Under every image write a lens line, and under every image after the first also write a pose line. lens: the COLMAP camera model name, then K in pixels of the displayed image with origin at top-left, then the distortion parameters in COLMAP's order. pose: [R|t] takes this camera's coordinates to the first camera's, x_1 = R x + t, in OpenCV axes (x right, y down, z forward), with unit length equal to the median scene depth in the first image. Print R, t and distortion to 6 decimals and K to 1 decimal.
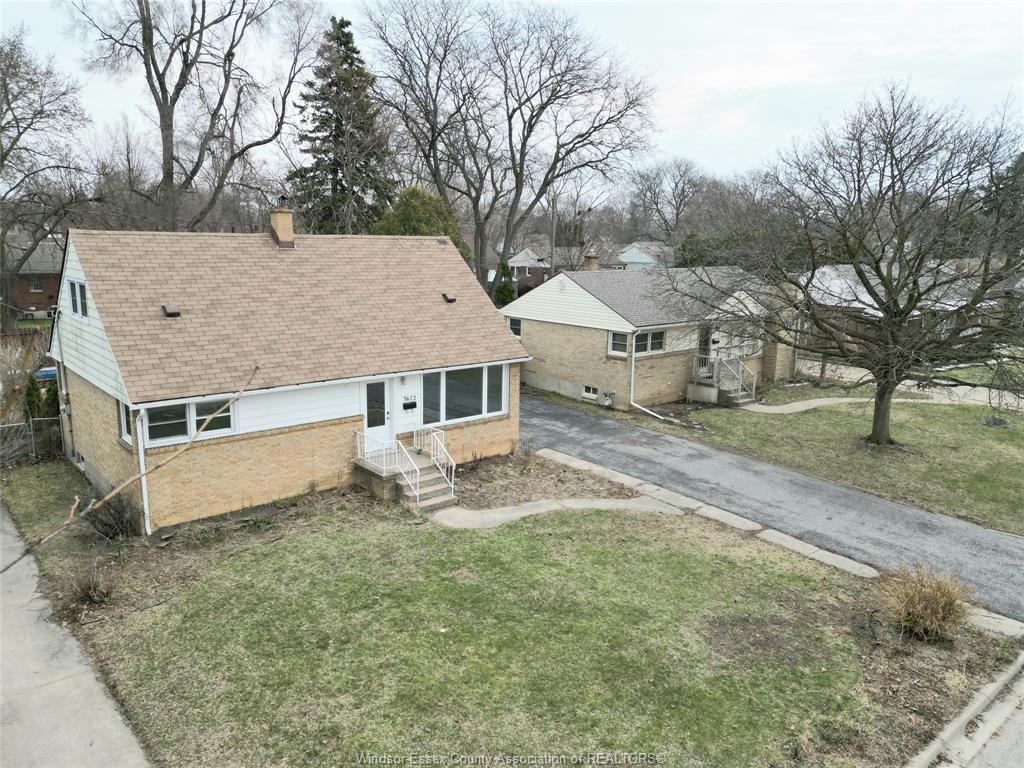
lens RADIAL K [[743.9, 0, 512.0], [0, 743.9, 384.0], [0, 0, 1]] dist [0.075556, -0.086127]
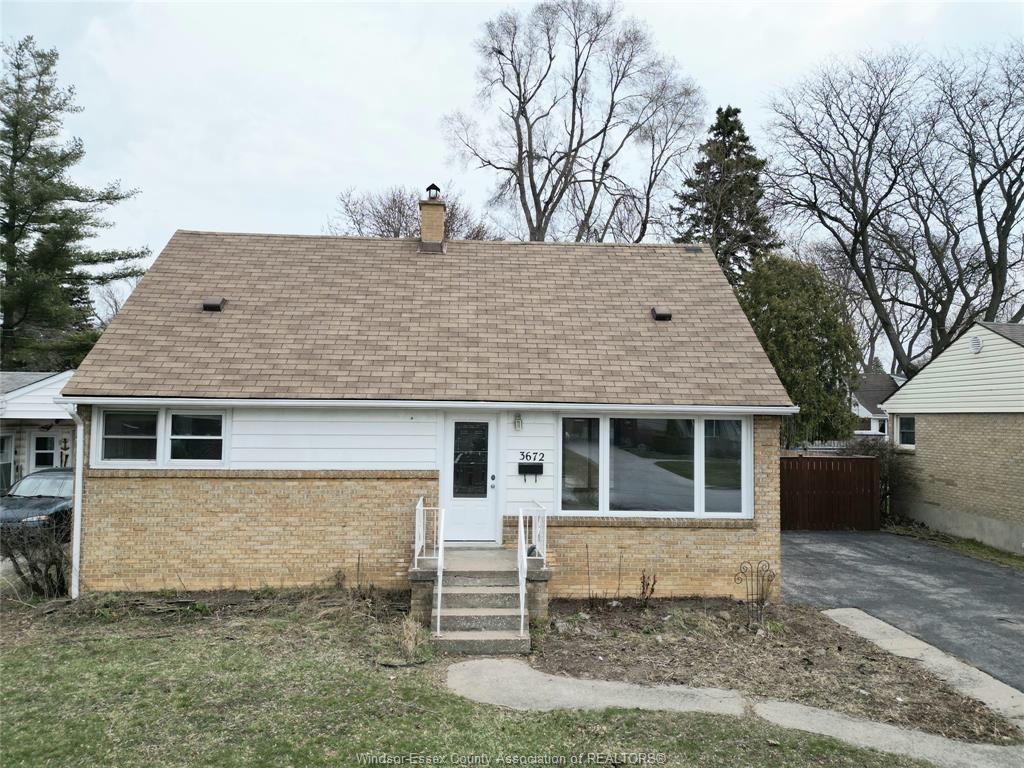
lens RADIAL K [[743.9, 0, 512.0], [0, 743.9, 384.0], [0, 0, 1]] dist [0.075556, -0.086127]
pose [[0.794187, -0.032179, -0.606820, 0.199717], [-0.119441, 0.970851, -0.207803, 0.085640], [0.595819, 0.237514, 0.767194, 0.531171]]
